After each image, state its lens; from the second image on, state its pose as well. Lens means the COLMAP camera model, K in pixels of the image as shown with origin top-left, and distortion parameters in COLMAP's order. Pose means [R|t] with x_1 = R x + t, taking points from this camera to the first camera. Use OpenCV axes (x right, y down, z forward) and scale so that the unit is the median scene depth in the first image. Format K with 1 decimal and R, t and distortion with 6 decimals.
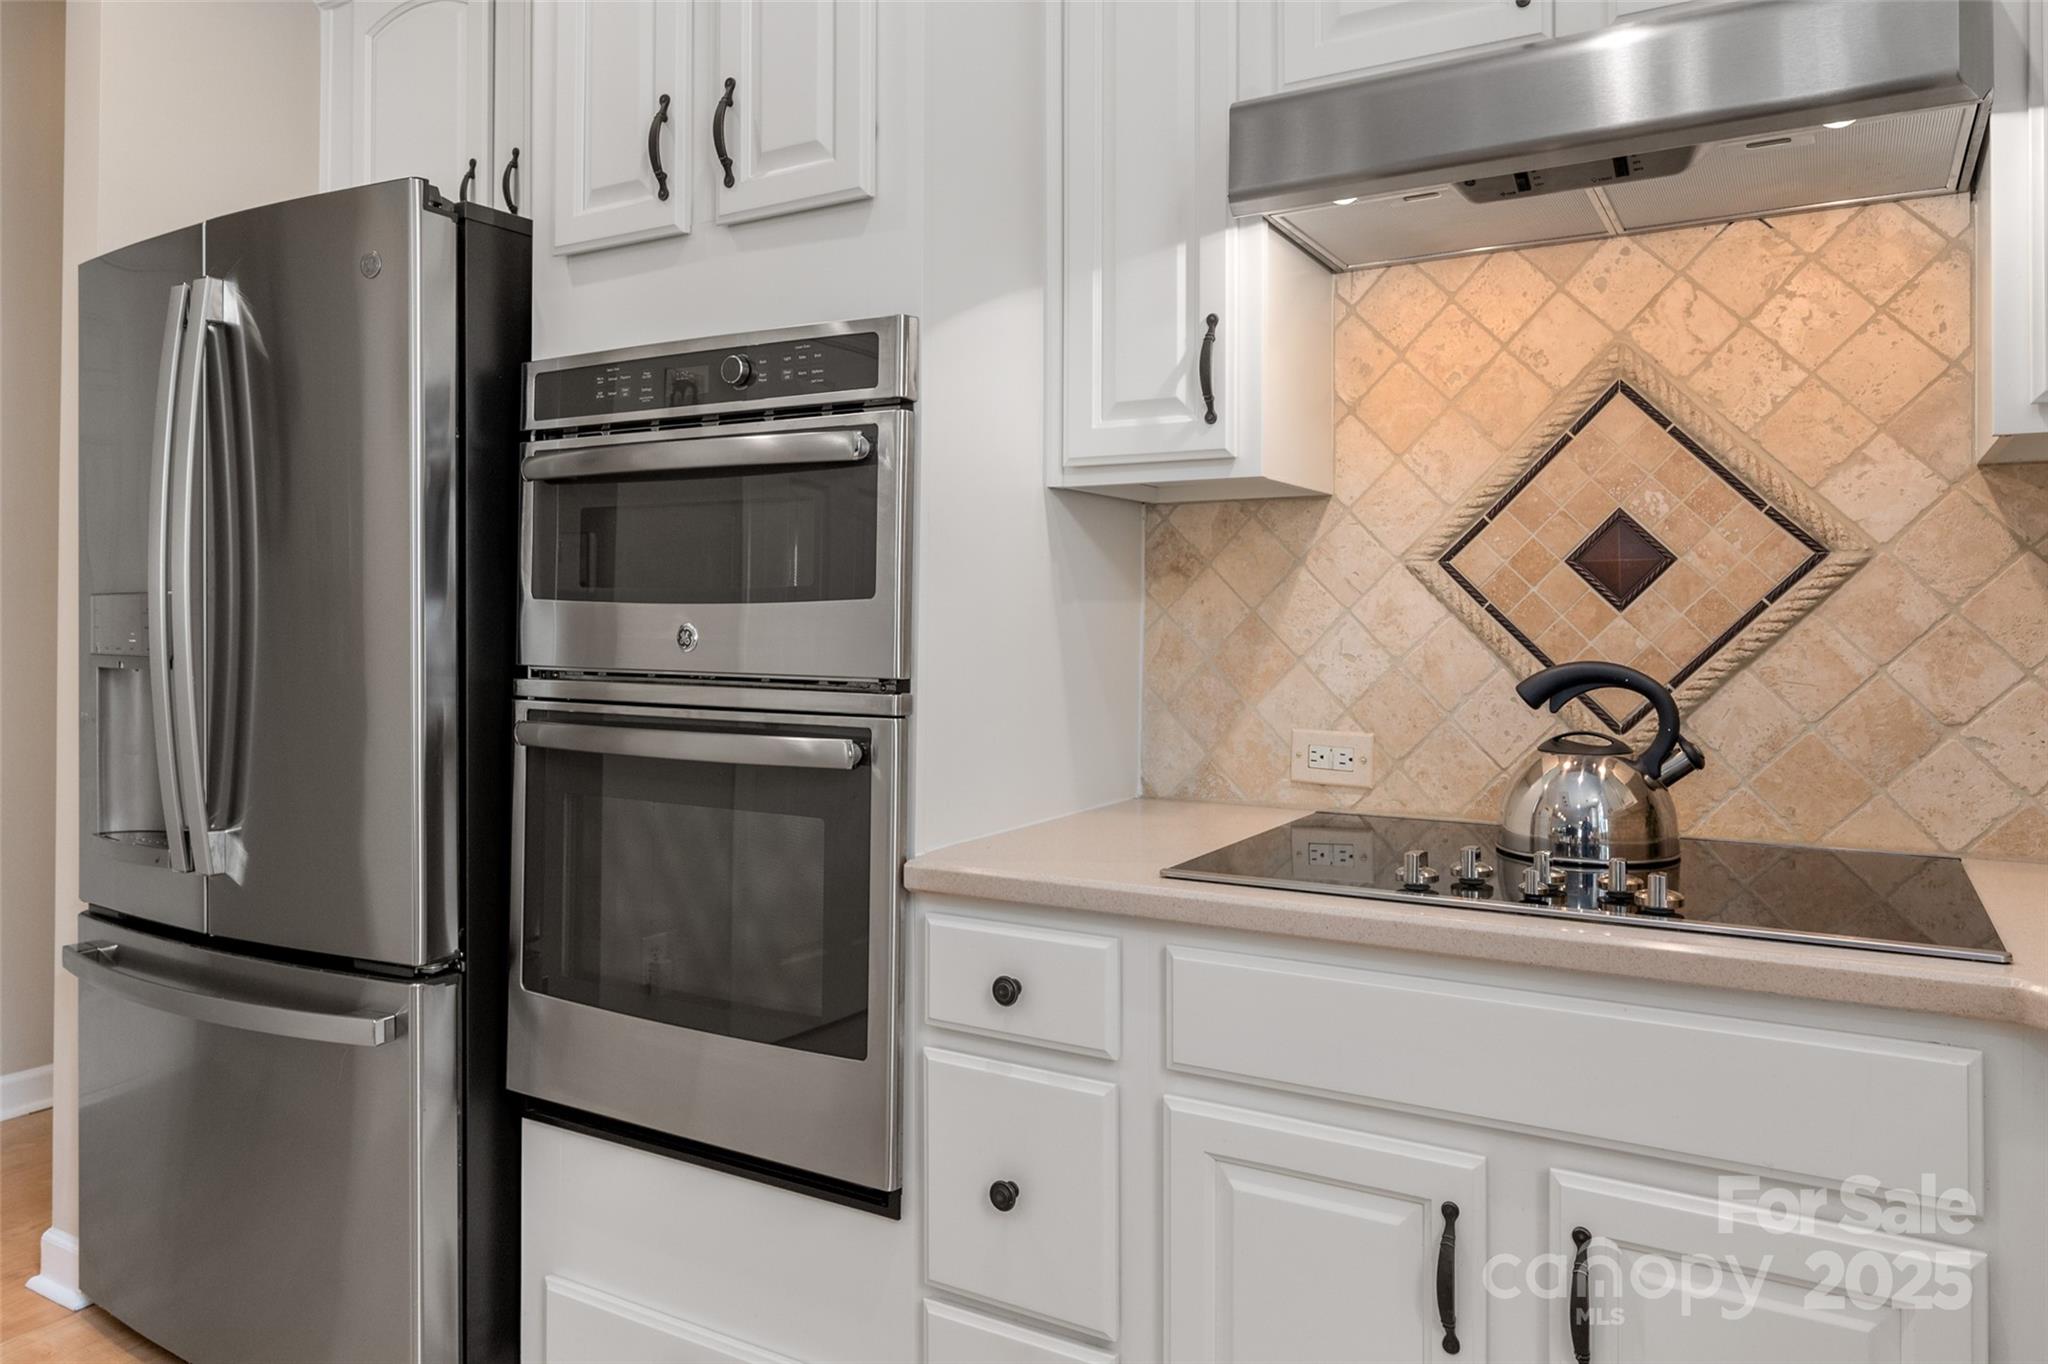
lens RADIAL K [[1361.5, 0, 1048.6], [0, 1361.5, 619.0], [0, 0, 1]] dist [-0.006756, -0.000512]
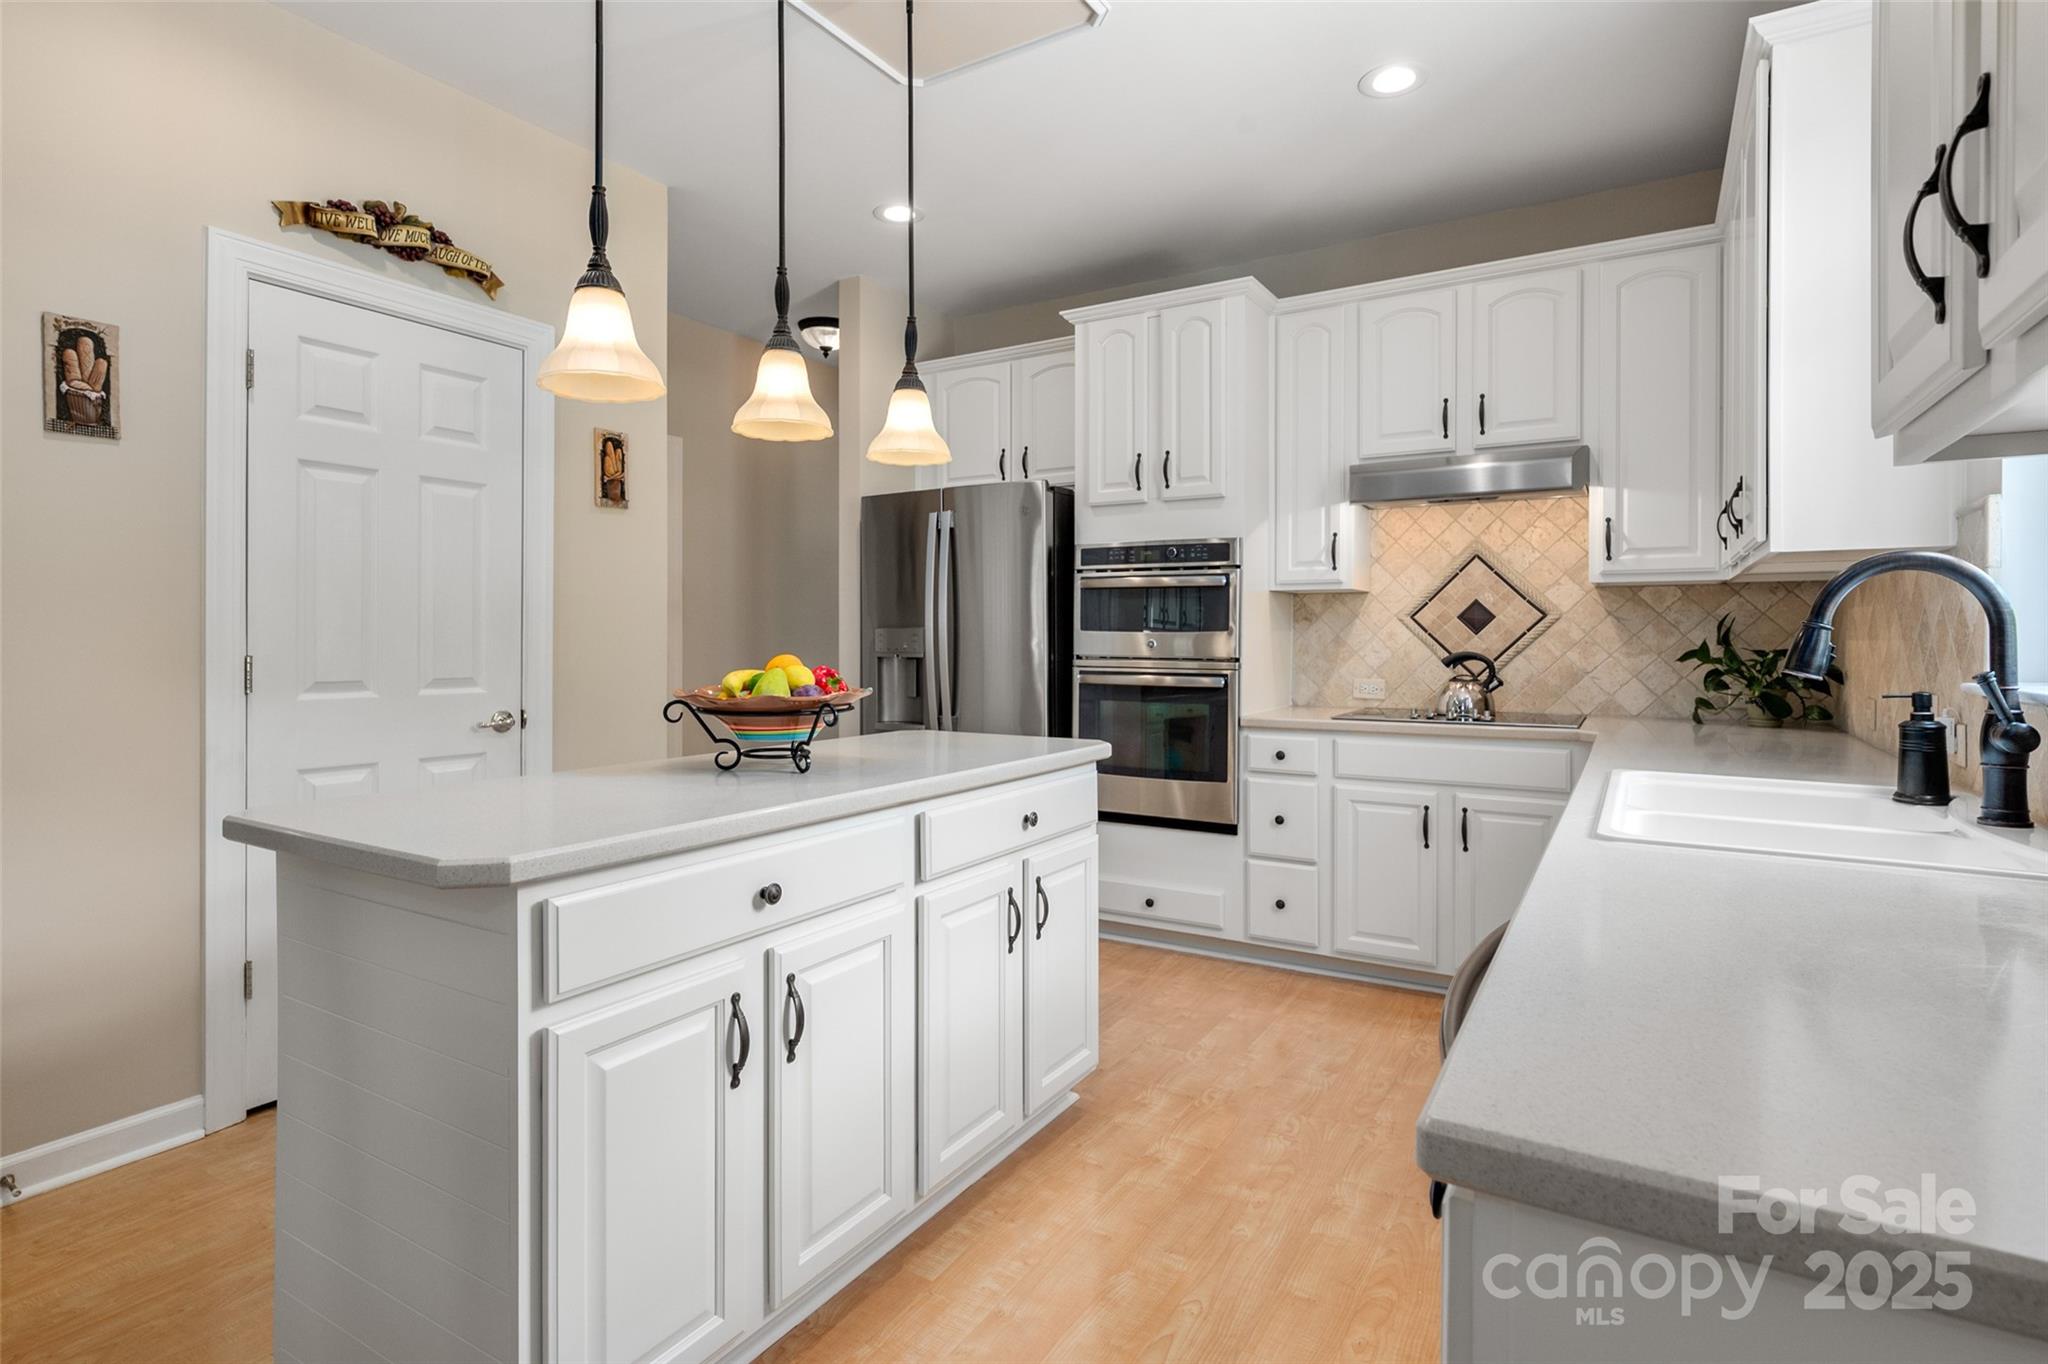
lens RADIAL K [[1027.7, 0, 1025.3], [0, 1027.7, 651.5], [0, 0, 1]] dist [-0.003218, -0.000308]
pose [[0.999883, -0.000677, -0.015272, -0.516548], [0.000881, 0.999911, 0.013331, -0.000493], [0.015262, -0.013343, 0.999795, -1.225670]]
